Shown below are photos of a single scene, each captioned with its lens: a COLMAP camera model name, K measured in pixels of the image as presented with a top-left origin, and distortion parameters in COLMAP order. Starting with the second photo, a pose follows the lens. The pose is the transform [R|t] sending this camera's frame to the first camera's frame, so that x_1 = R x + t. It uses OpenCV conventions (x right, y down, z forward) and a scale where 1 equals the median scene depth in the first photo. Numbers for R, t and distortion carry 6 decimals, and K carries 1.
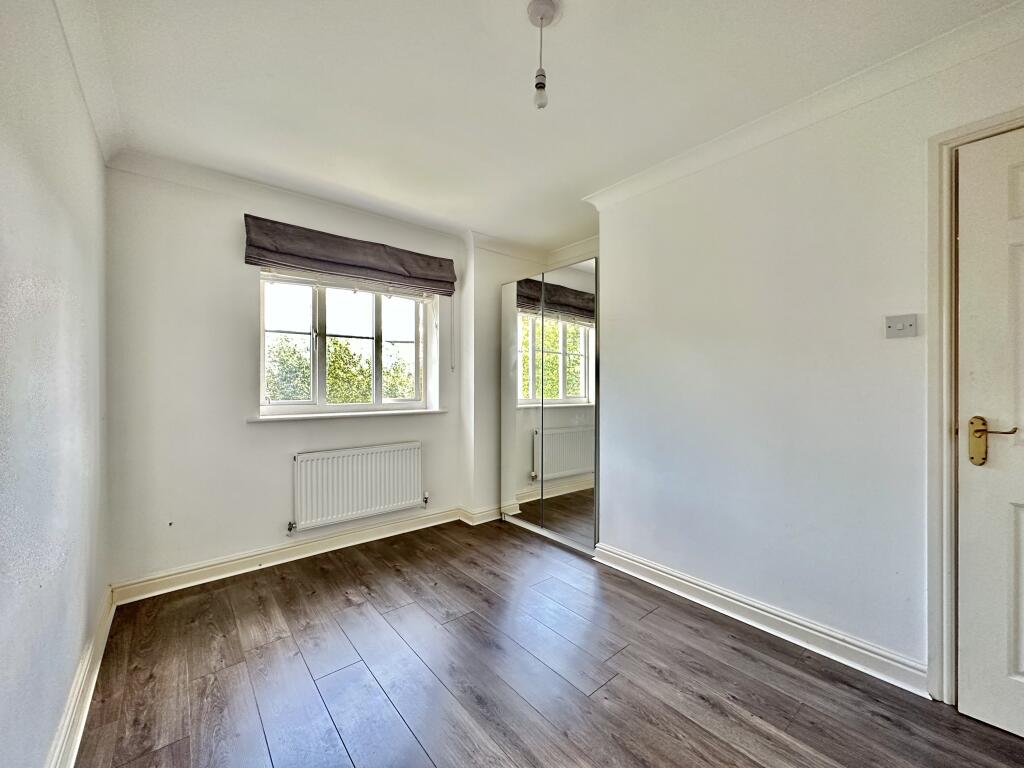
lens RADIAL K [[408.1, 0, 511.9], [0, 408.1, 381.8], [0, 0, 1]] dist [-0.004369, -0.000329]
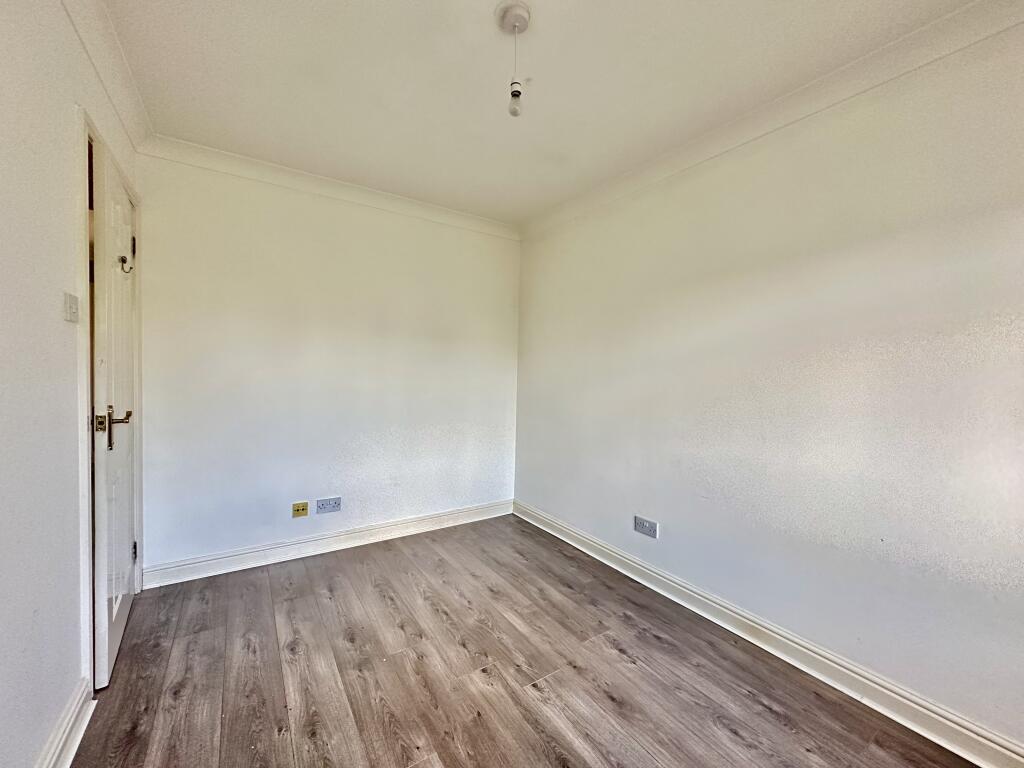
lens RADIAL K [[408.1, 0, 512.0], [0, 408.1, 383.8], [0, 0, 1]] dist [-0.004369, -0.000329]
pose [[-0.993853, -0.021779, 0.108546, -0.048561], [-0.018037, 0.999213, 0.035341, -0.034450], [-0.109230, 0.033166, -0.993463, 1.938631]]
